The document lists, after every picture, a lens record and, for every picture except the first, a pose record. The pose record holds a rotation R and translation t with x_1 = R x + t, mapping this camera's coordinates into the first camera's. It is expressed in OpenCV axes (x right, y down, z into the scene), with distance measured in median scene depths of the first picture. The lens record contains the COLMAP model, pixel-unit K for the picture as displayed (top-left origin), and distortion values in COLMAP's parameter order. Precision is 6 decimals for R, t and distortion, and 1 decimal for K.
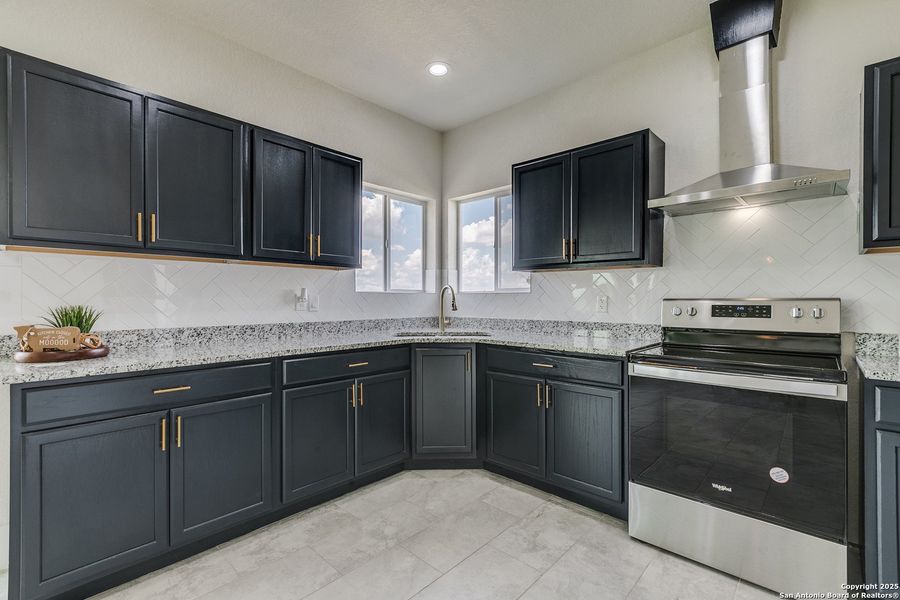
lens RADIAL K [[400.1, 0, 446.6], [0, 400.1, 302.3], [0, 0, 1]] dist [0.002787, -0.000794]
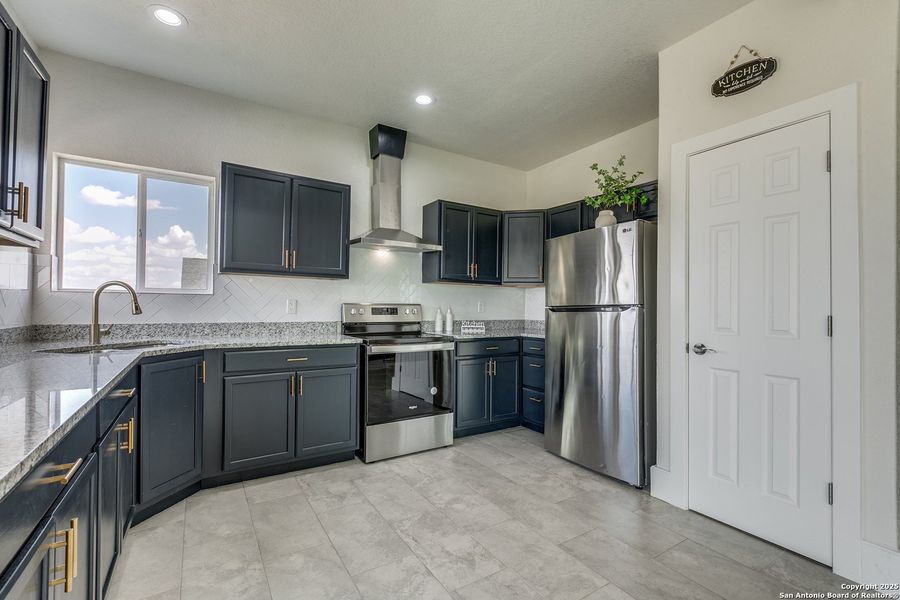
lens RADIAL K [[400.1, 0, 446.6], [0, 400.1, 302.3], [0, 0, 1]] dist [0.002787, -0.000794]
pose [[0.249545, 0.013991, 0.968262, -0.782465], [-0.006291, 0.999898, -0.012827, 0.003998], [-0.968343, -0.002891, 0.249607, 0.294187]]
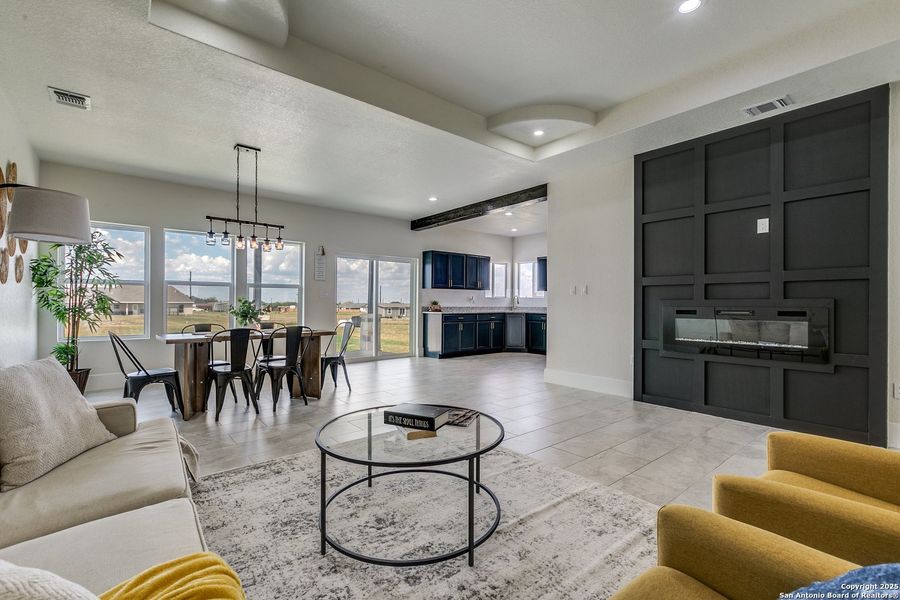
lens RADIAL K [[400.1, 0, 446.6], [0, 400.1, 302.3], [0, 0, 1]] dist [0.002787, -0.000794]
pose [[0.992288, 0.006174, -0.123796, -0.191504], [-0.007046, 0.999953, -0.006607, 0.044094], [0.123750, 0.007429, 0.992286, -2.758129]]
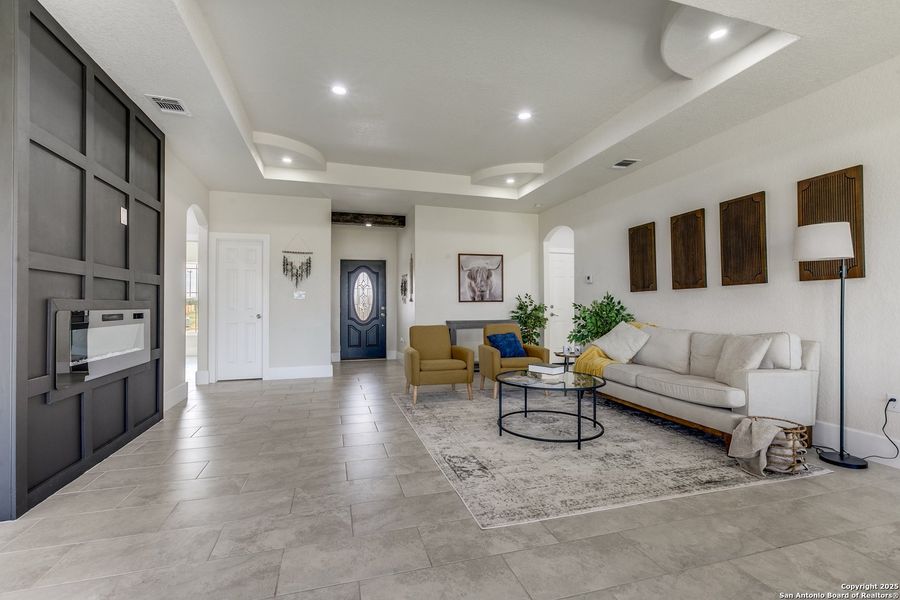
lens RADIAL K [[400.1, 0, 446.6], [0, 400.1, 302.3], [0, 0, 1]] dist [0.002787, -0.000794]
pose [[-0.863191, 0.010539, 0.504768, -0.797311], [0.007364, 0.999939, -0.008285, 0.037675], [-0.504824, -0.003435, -0.863216, -0.430188]]
